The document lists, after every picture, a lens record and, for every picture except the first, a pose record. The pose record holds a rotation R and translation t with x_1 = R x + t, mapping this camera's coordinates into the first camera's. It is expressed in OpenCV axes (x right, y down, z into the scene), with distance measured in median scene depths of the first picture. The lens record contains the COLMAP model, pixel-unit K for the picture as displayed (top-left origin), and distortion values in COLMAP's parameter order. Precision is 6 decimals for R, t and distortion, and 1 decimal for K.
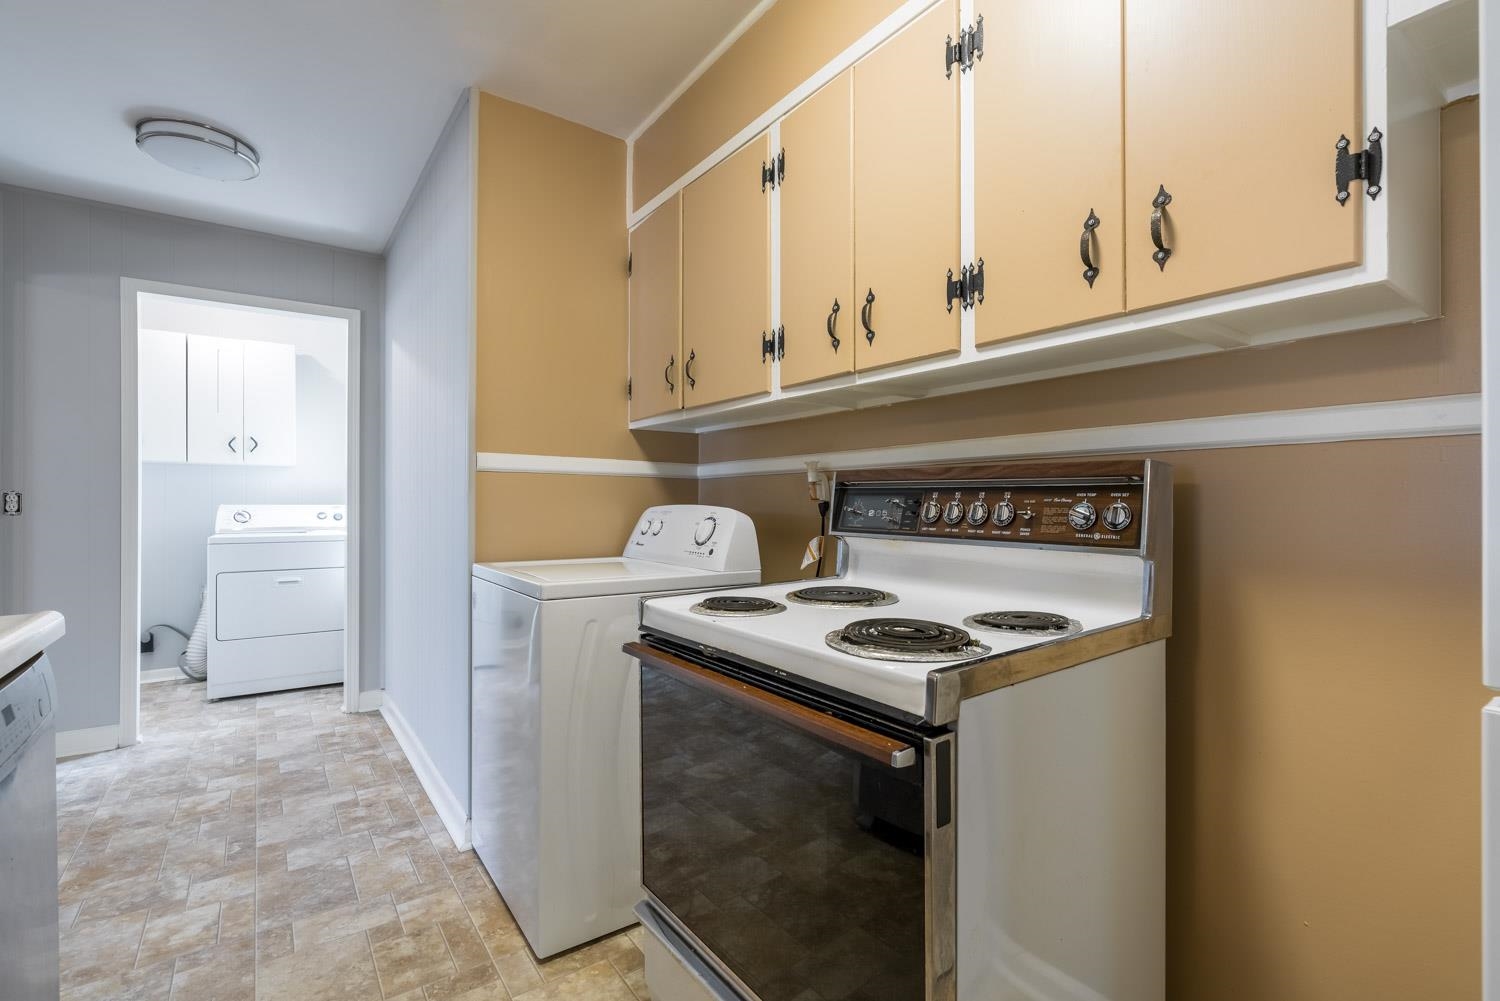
lens RADIAL K [[676.9, 0, 757.5], [0, 676.9, 502.1], [0, 0, 1]] dist [-0.010426, 0.003984]
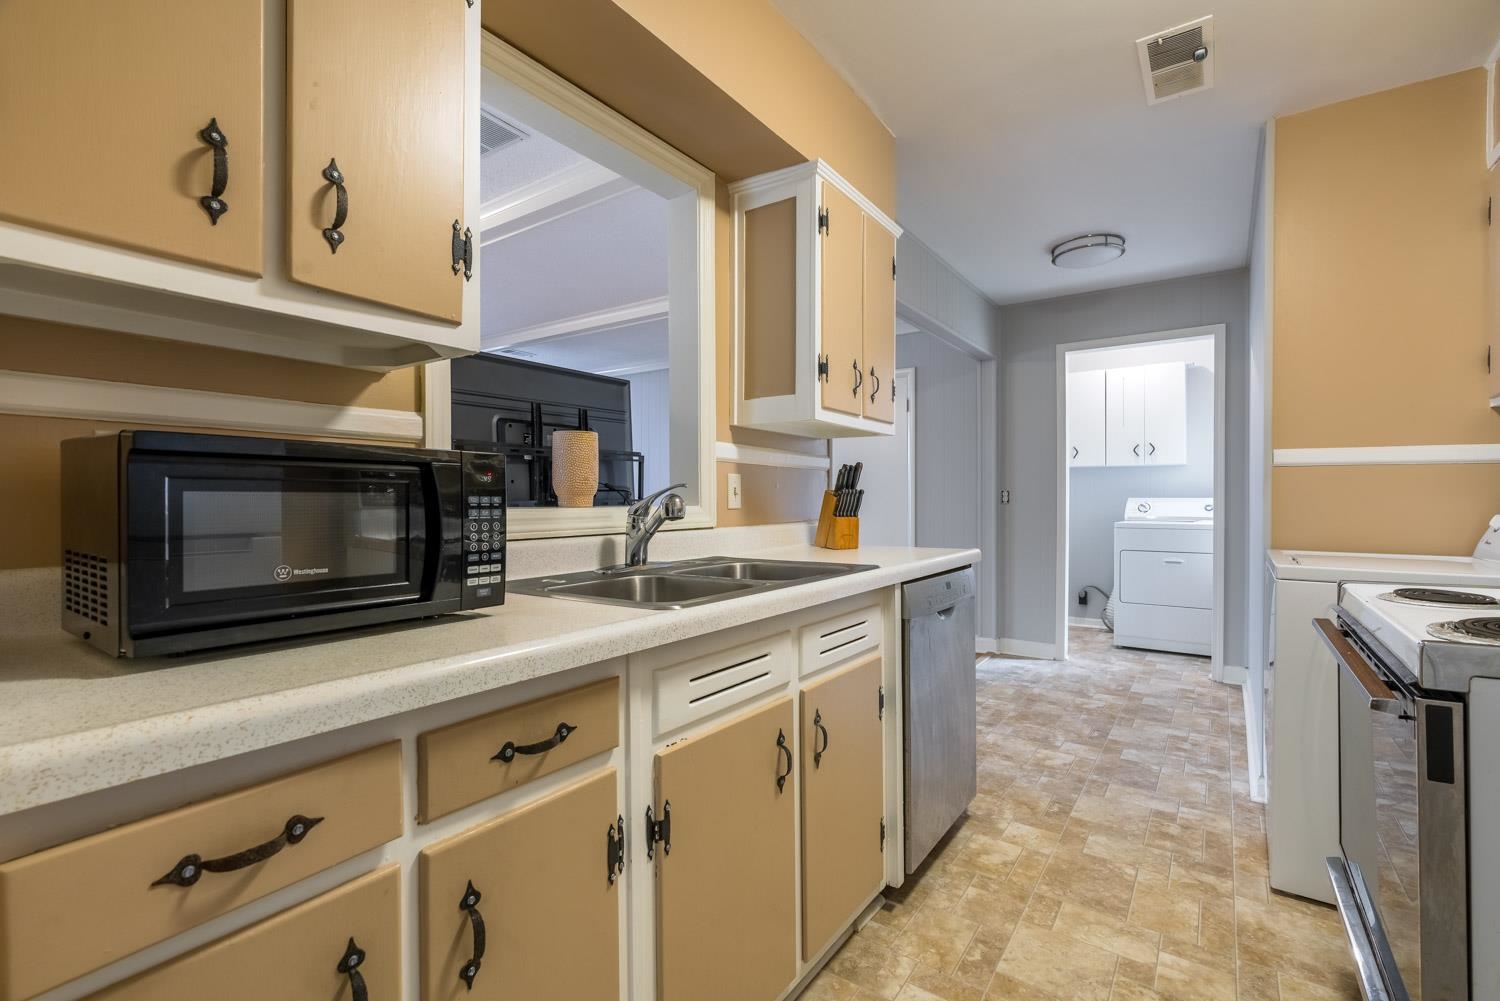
lens RADIAL K [[676.9, 0, 765.0], [0, 676.9, 504.8], [0, 0, 1]] dist [-0.010426, 0.003984]
pose [[0.334132, 0.008987, -0.942484, 0.348616], [0.002619, 0.999942, 0.010463, 0.002984], [0.942523, -0.005965, 0.334089, -0.153529]]
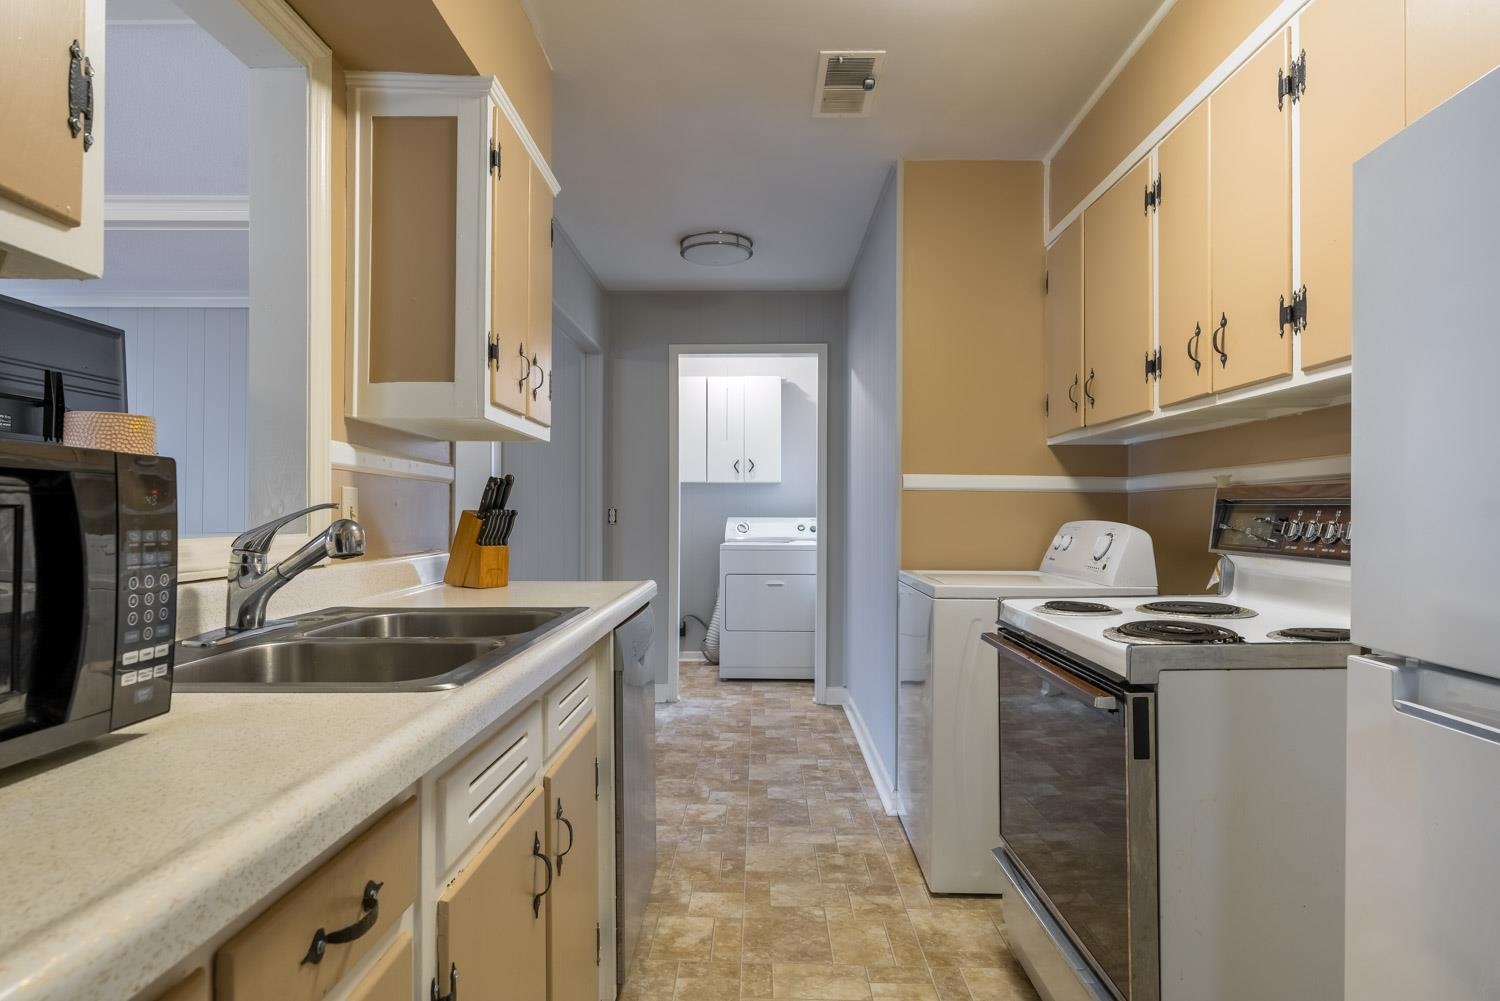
lens RADIAL K [[840.8, 0, 761.9], [0, 840.8, 510.9], [0, 0, 1]] dist [-0.006316, 0.006023]
pose [[0.805347, -0.000395, -0.592804, 0.245138], [-0.002143, 0.999991, -0.003577, -0.005331], [0.592800, 0.004151, 0.805339, -0.304244]]
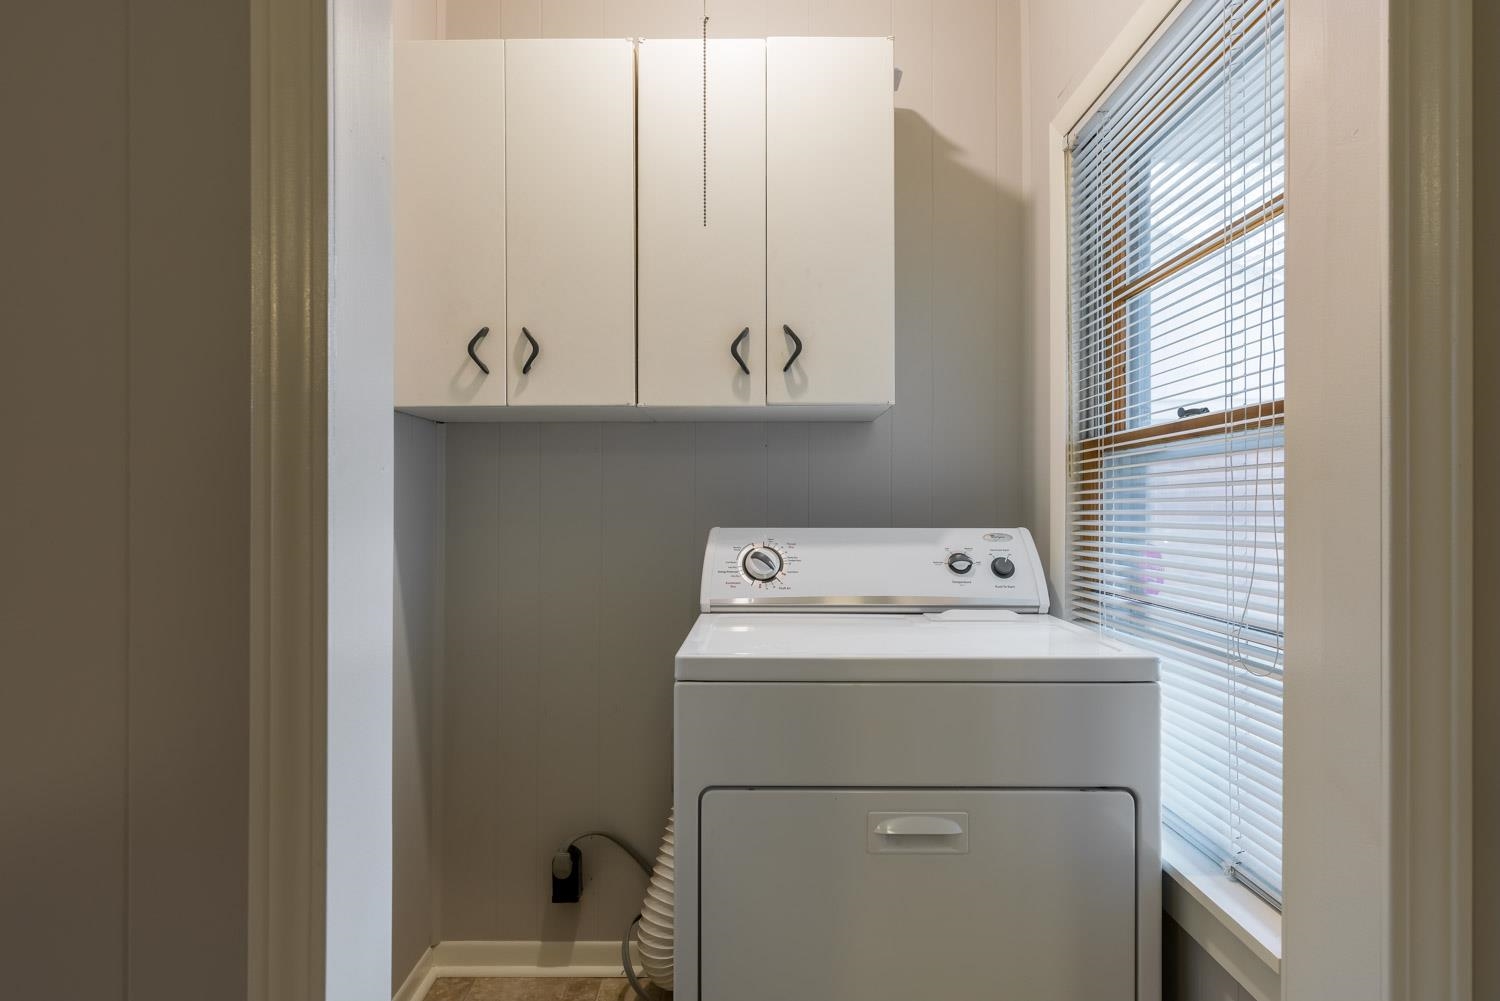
lens RADIAL K [[676.9, 0, 751.9], [0, 676.9, 503.2], [0, 0, 1]] dist [-0.010426, 0.003984]
pose [[0.803757, -0.000922, -0.594956, -1.101857], [-0.003389, 0.999975, -0.006128, -0.013671], [0.594947, 0.006942, 0.803735, 1.403824]]
